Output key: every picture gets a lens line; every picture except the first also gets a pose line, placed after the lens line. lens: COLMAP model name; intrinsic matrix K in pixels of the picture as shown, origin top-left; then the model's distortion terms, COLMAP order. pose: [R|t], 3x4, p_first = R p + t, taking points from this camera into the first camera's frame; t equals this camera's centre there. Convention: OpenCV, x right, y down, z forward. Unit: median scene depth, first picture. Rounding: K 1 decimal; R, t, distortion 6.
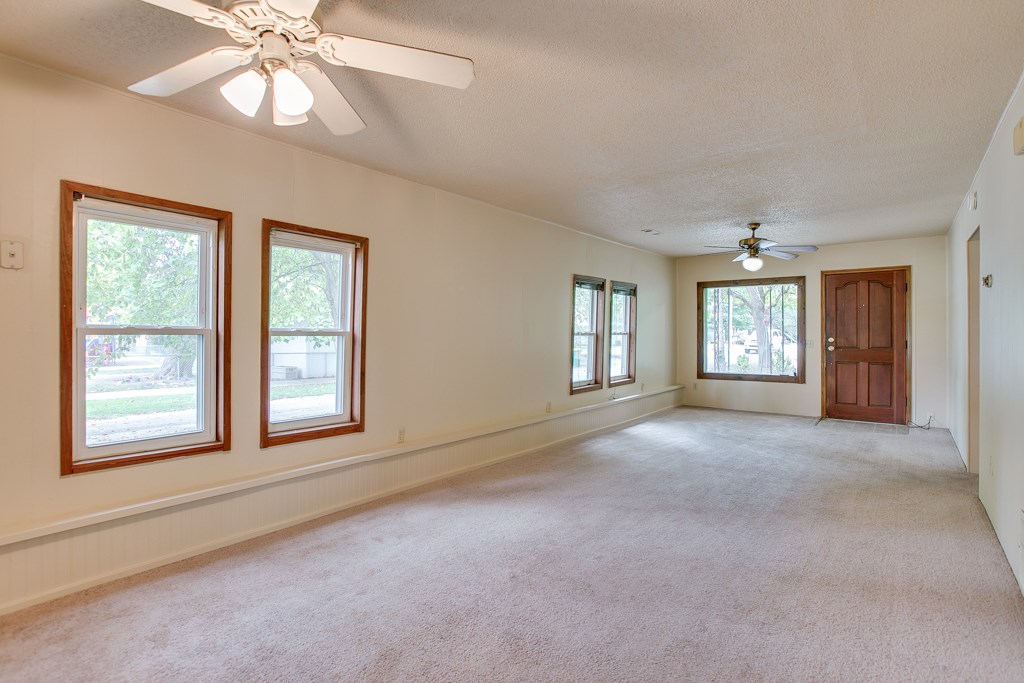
lens RADIAL K [[497.3, 0, 485.6], [0, 497.3, 329.1], [0, 0, 1]] dist [-0.037972, 0.013127]
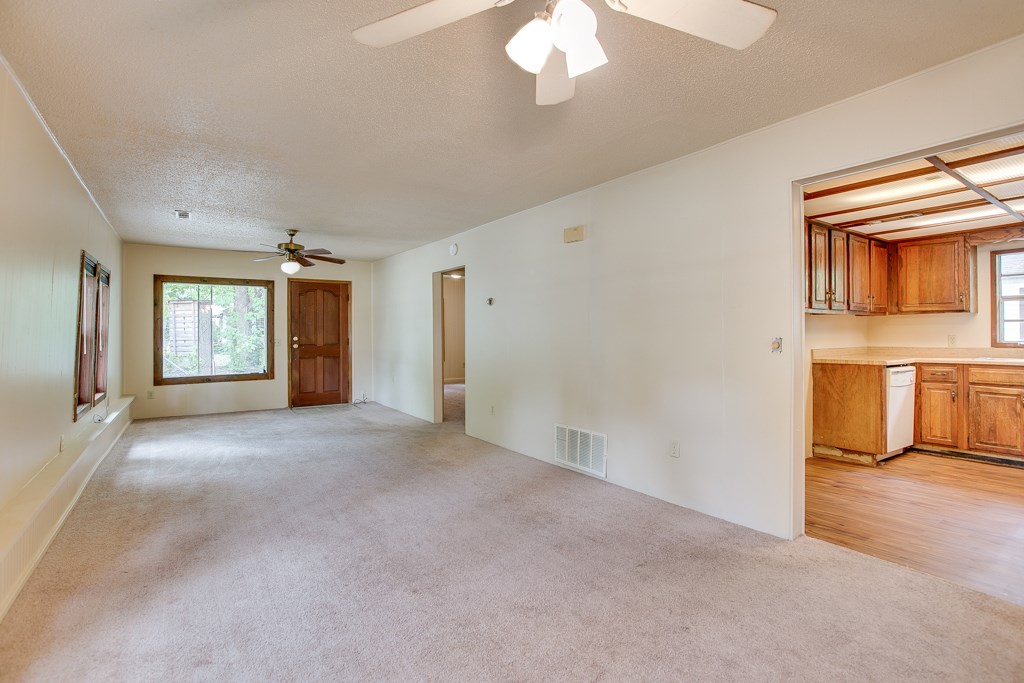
lens RADIAL K [[497.3, 0, 516.7], [0, 497.3, 330.4], [0, 0, 1]] dist [-0.037972, 0.013127]
pose [[0.274560, 0.000688, 0.961570, -0.265436], [-0.003702, 0.999993, 0.000342, 0.000274], [-0.961563, -0.003654, 0.274561, 0.184001]]
